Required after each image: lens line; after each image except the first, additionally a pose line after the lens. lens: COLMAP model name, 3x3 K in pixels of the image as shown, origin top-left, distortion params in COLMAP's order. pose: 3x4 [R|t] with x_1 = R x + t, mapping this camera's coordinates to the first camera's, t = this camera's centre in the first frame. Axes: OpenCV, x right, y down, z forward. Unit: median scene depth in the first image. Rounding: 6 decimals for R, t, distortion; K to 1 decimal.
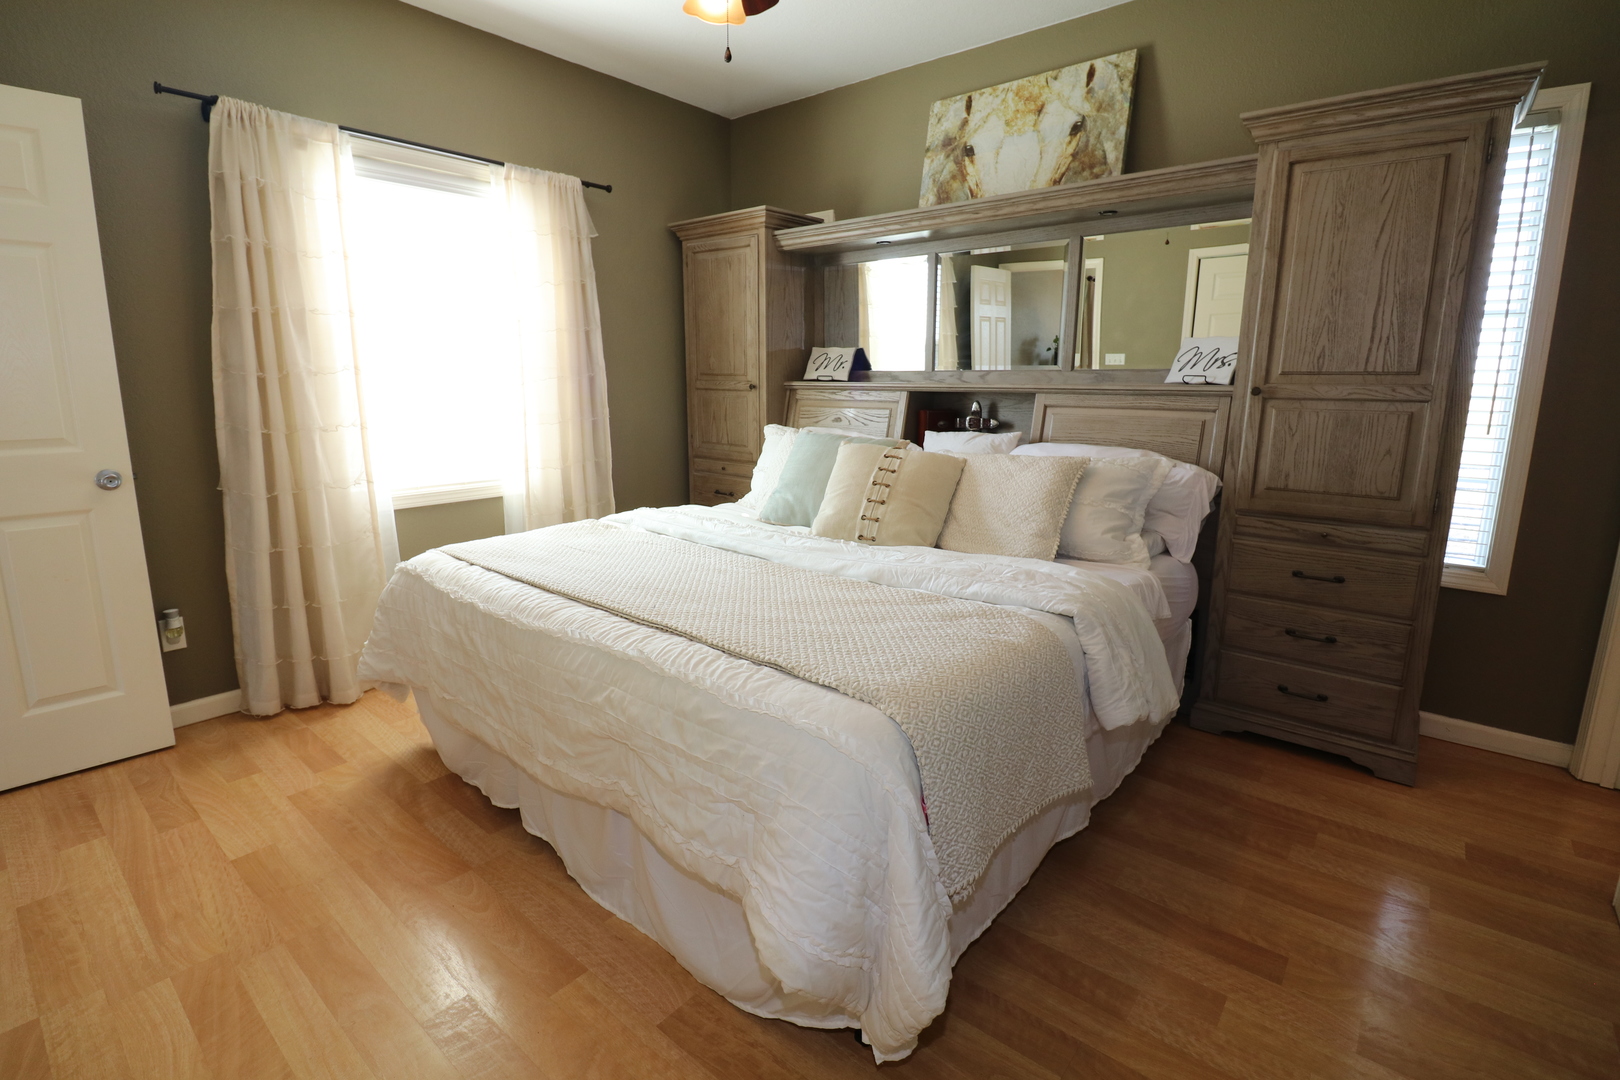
lens RADIAL K [[749.1, 0, 798.8], [0, 749.1, 535.6], [0, 0, 1]] dist [-0.002492, -0.011287]
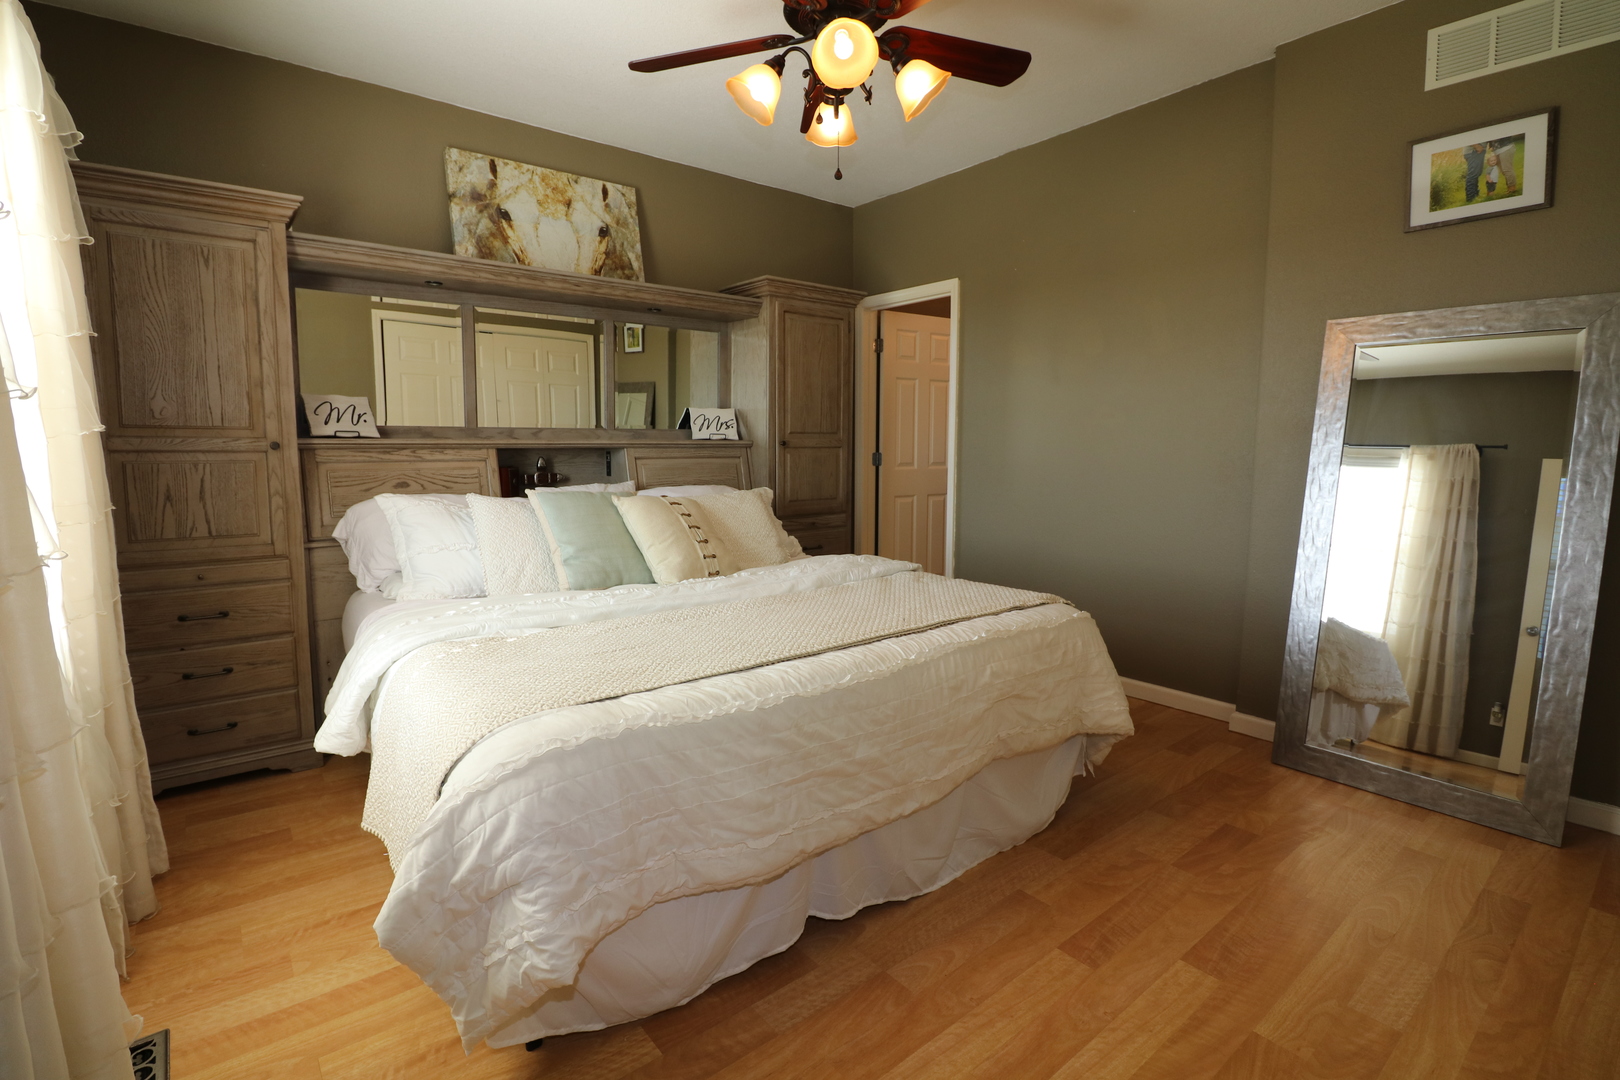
lens RADIAL K [[749.1, 0, 795.5], [0, 749.1, 539.6], [0, 0, 1]] dist [-0.002492, -0.011287]
pose [[0.192853, -0.126893, 0.972988, -0.787317], [0.202453, 0.975412, 0.087082, -0.096732], [-0.960115, 0.180191, 0.213801, 0.510973]]
